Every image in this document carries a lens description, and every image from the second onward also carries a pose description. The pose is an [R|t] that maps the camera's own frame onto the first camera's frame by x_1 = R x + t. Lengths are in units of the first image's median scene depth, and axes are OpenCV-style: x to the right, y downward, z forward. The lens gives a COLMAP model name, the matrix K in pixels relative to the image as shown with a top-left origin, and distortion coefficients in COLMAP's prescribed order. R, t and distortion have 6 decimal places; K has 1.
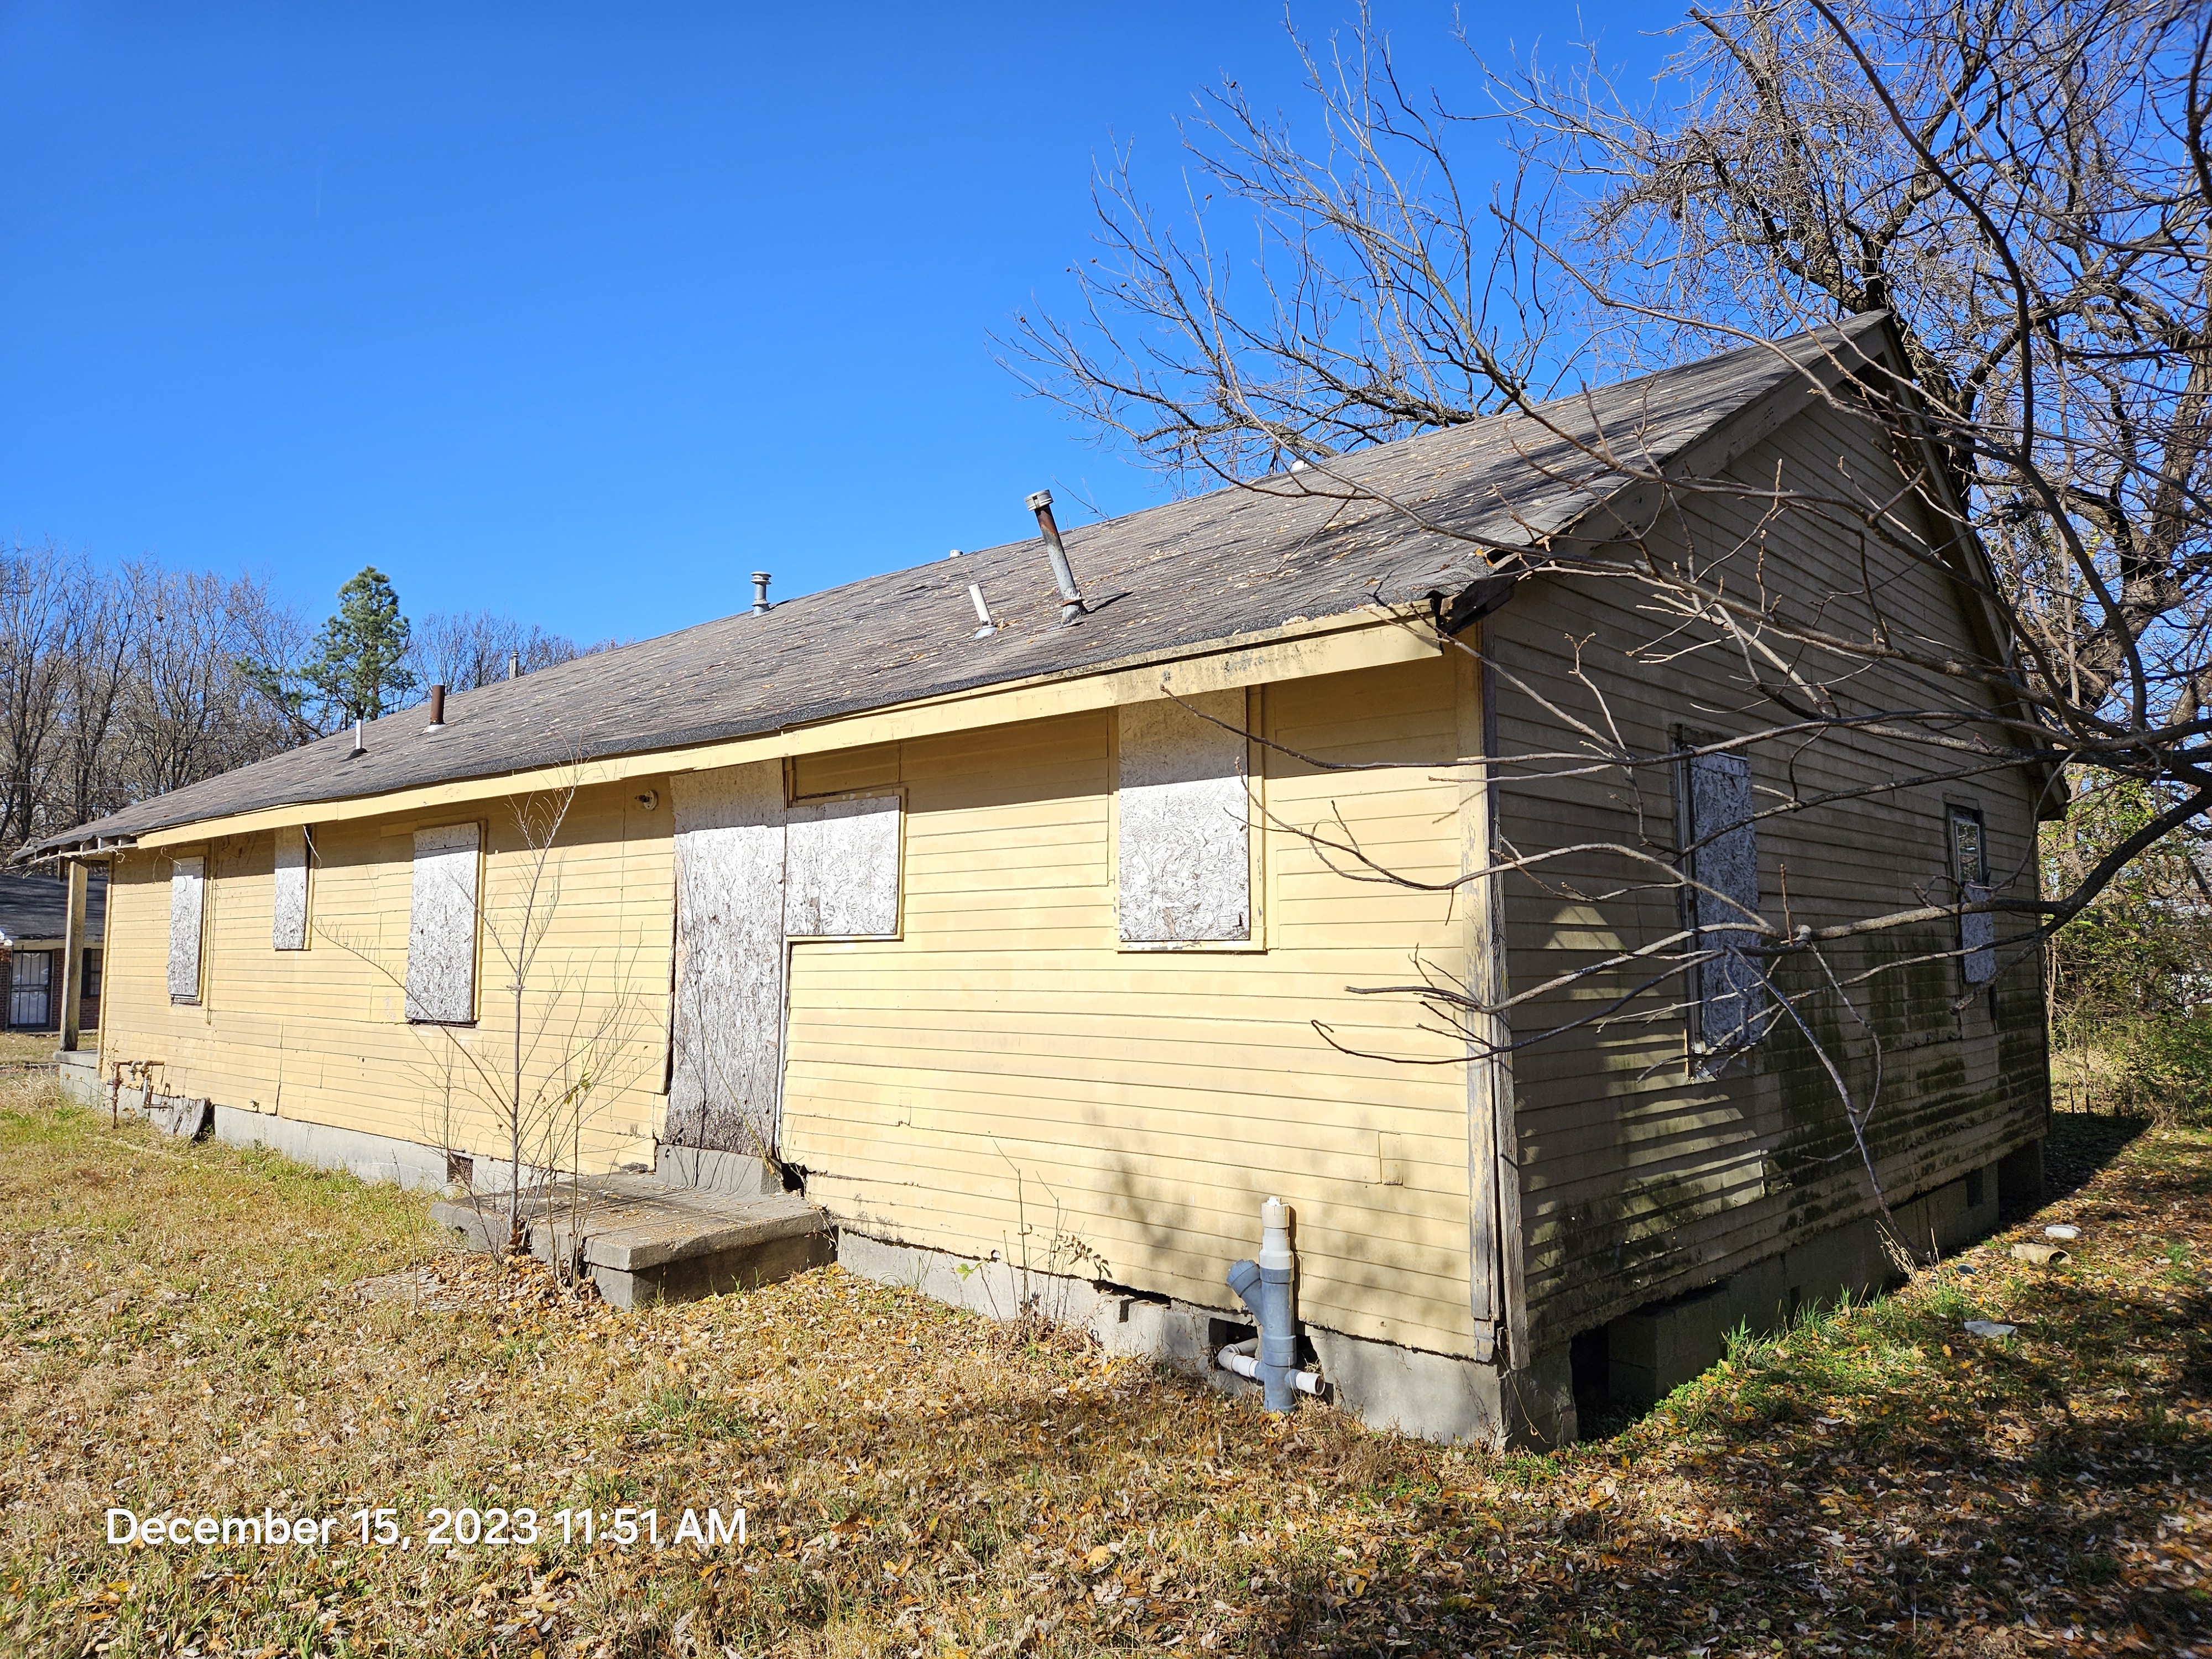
lens RADIAL K [[1491.2, 0, 1090.9], [0, 1491.2, 796.2], [0, 0, 1]] dist [0.053404, -0.033516]
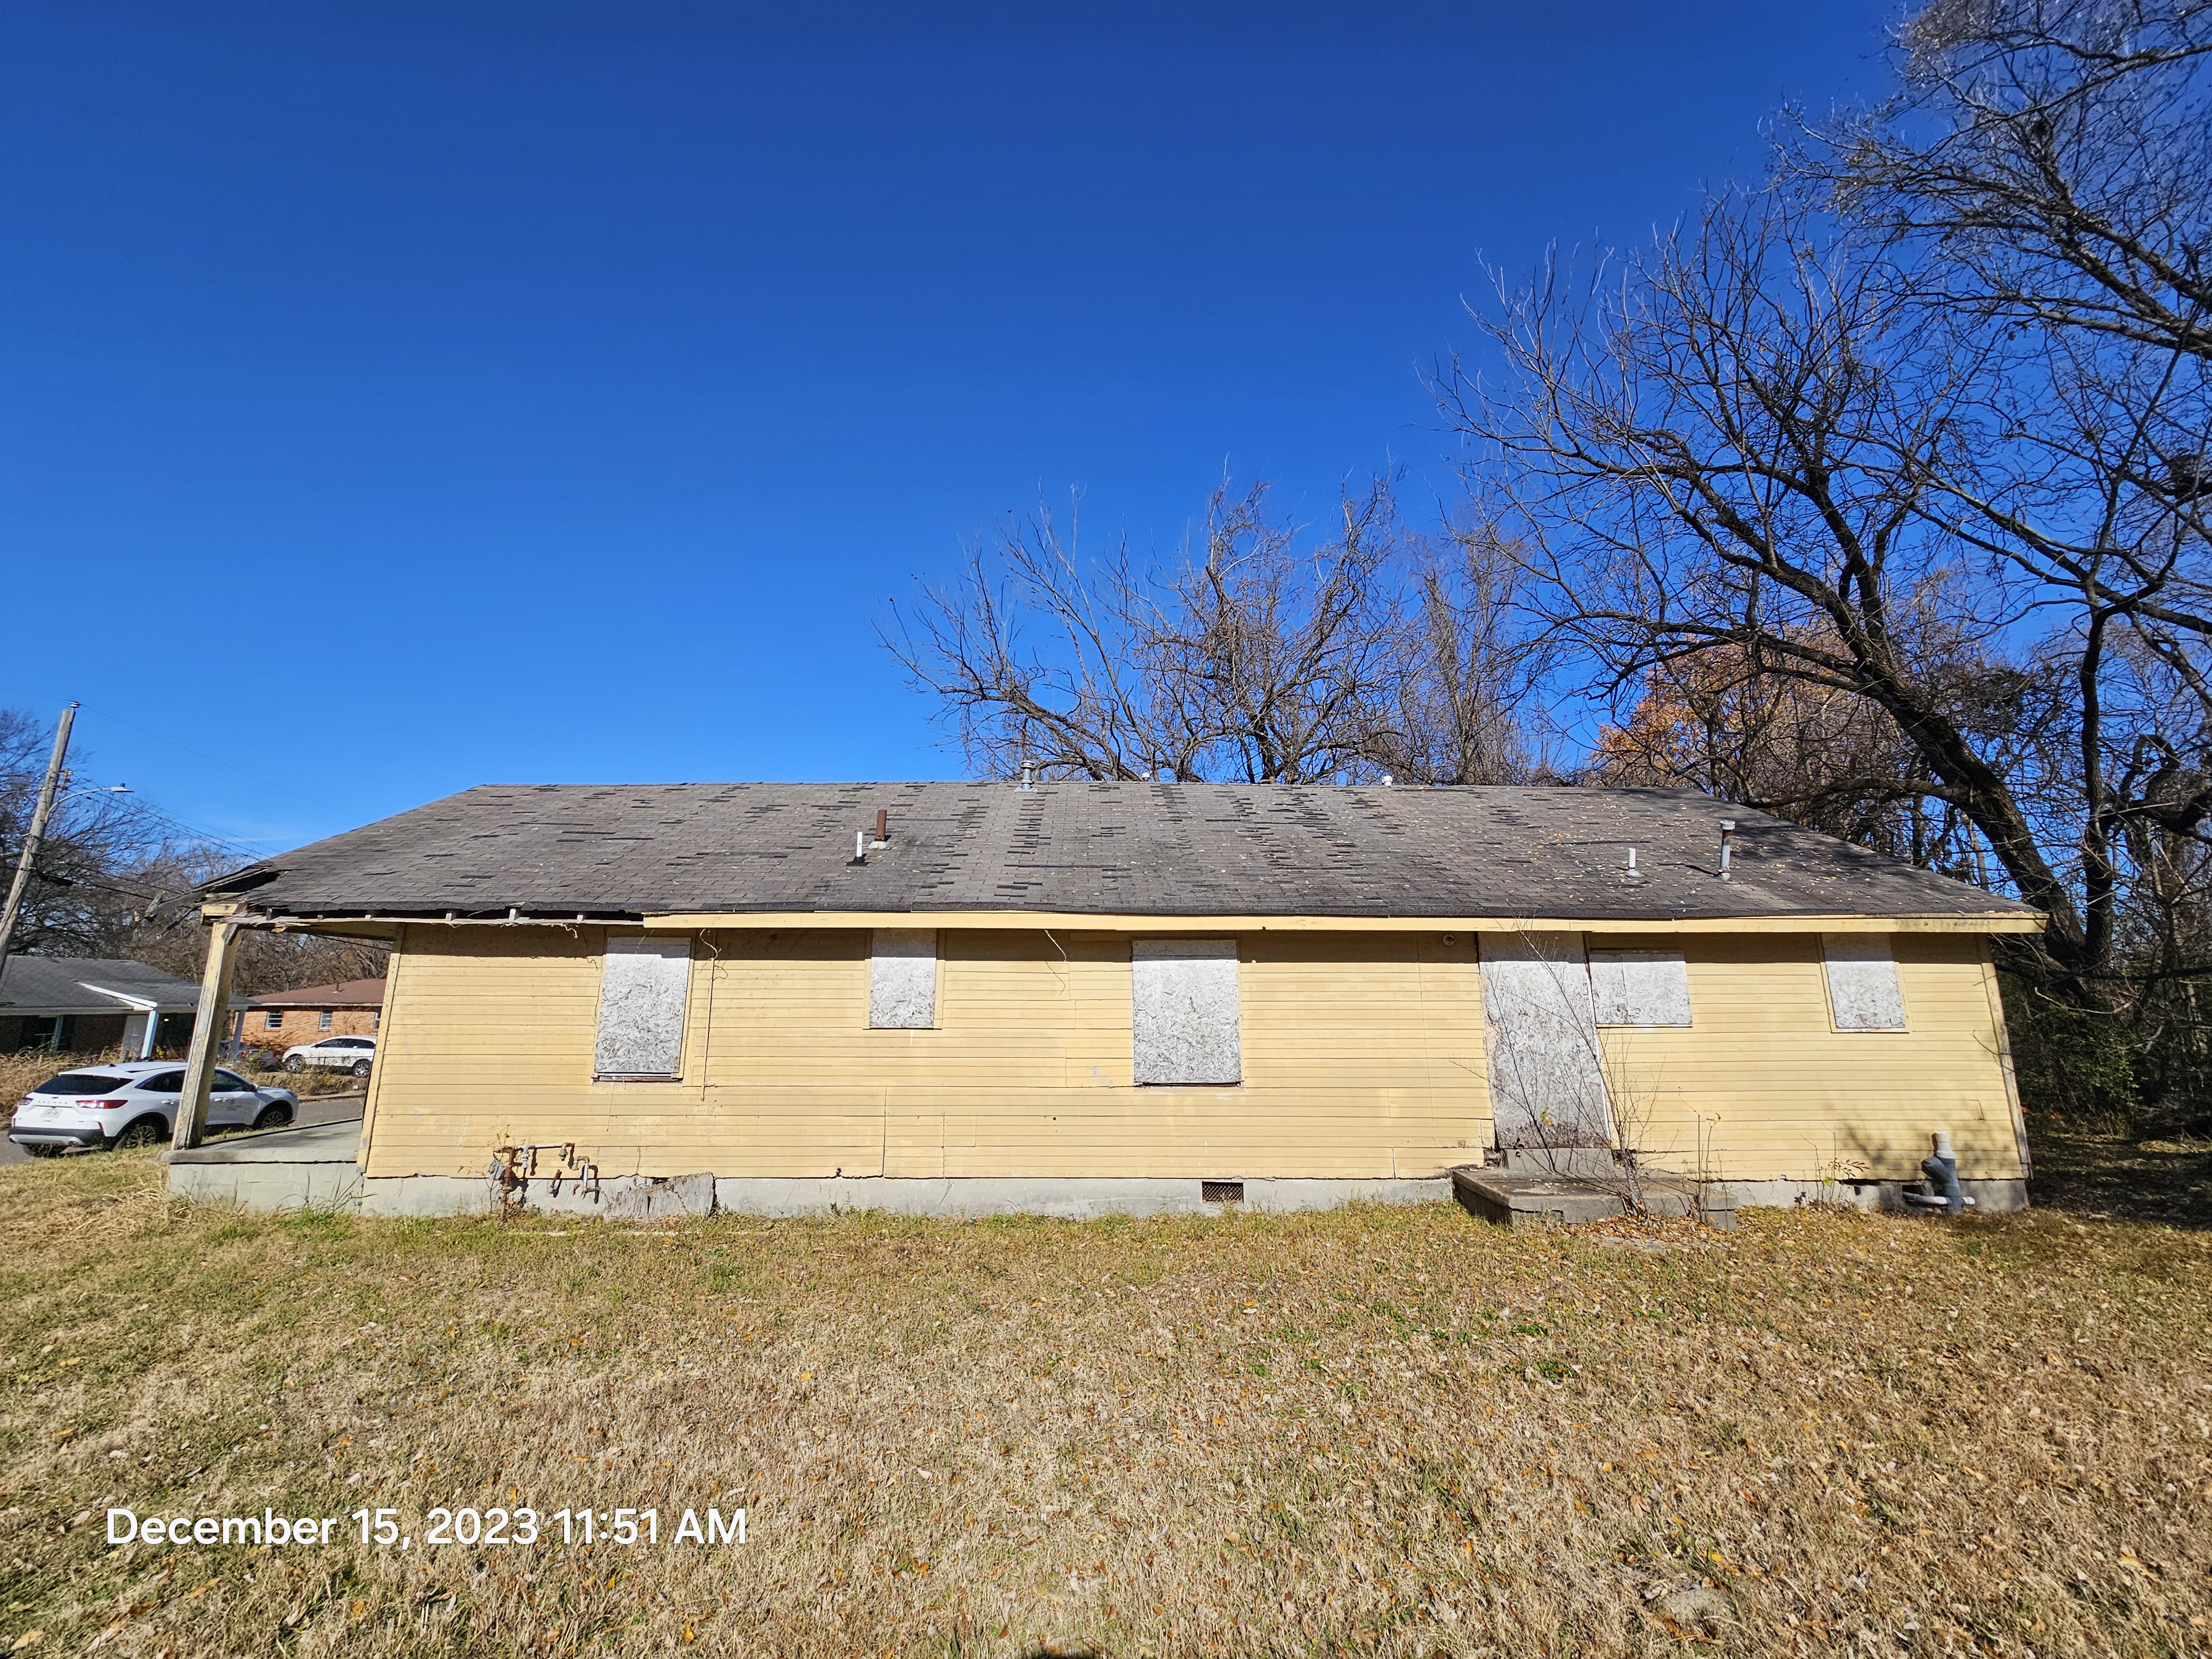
lens RADIAL K [[907.8, 0, 1114.8], [0, 907.8, 851.1], [0, 0, 1]] dist [-0.001011, 0.002630]
pose [[0.725000, 0.170109, 0.667412, -1.852234], [-0.070425, 0.982250, -0.173853, 0.157245], [-0.685139, 0.079041, 0.724111, 0.748288]]
